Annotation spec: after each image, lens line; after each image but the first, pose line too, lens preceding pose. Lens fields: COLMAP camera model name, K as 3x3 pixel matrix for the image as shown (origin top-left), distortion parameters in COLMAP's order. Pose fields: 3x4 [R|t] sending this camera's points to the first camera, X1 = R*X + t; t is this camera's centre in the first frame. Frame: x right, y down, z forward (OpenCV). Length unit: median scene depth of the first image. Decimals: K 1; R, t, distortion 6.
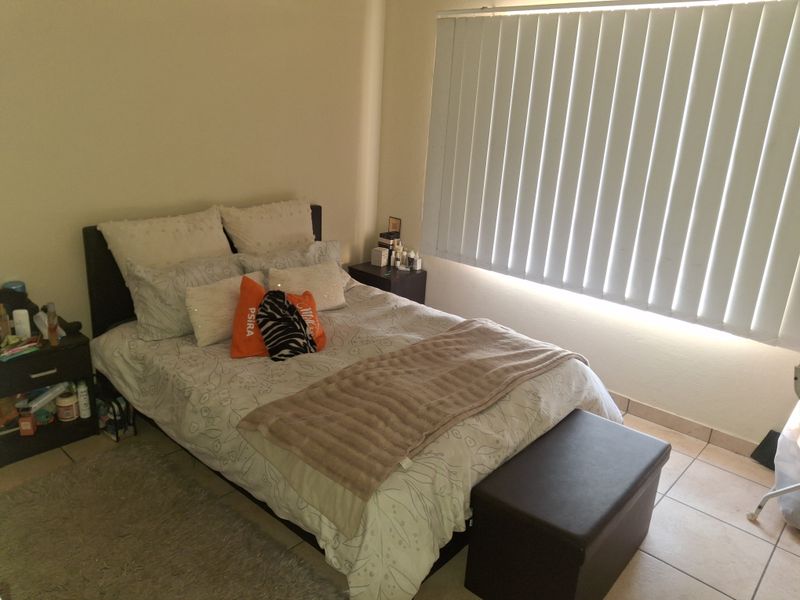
lens RADIAL K [[598.9, 0, 392.6], [0, 598.9, 304.8], [0, 0, 1]] dist [0.049438, -0.104416]
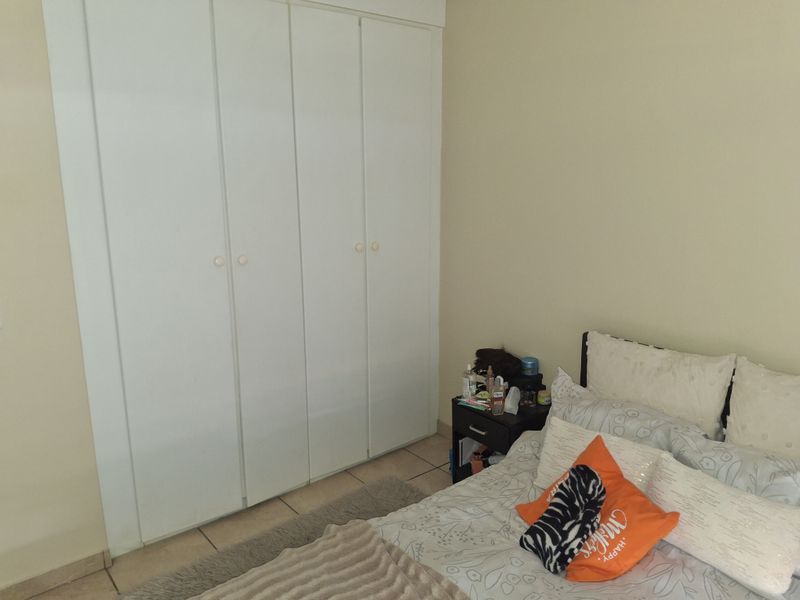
lens RADIAL K [[598.9, 0, 392.6], [0, 598.9, 304.8], [0, 0, 1]] dist [0.049438, -0.104416]
pose [[-0.153248, 0.159692, -0.975199, 0.487922], [-0.323052, 0.924537, 0.202162, -0.265091], [0.933891, 0.346021, -0.090094, 0.790529]]
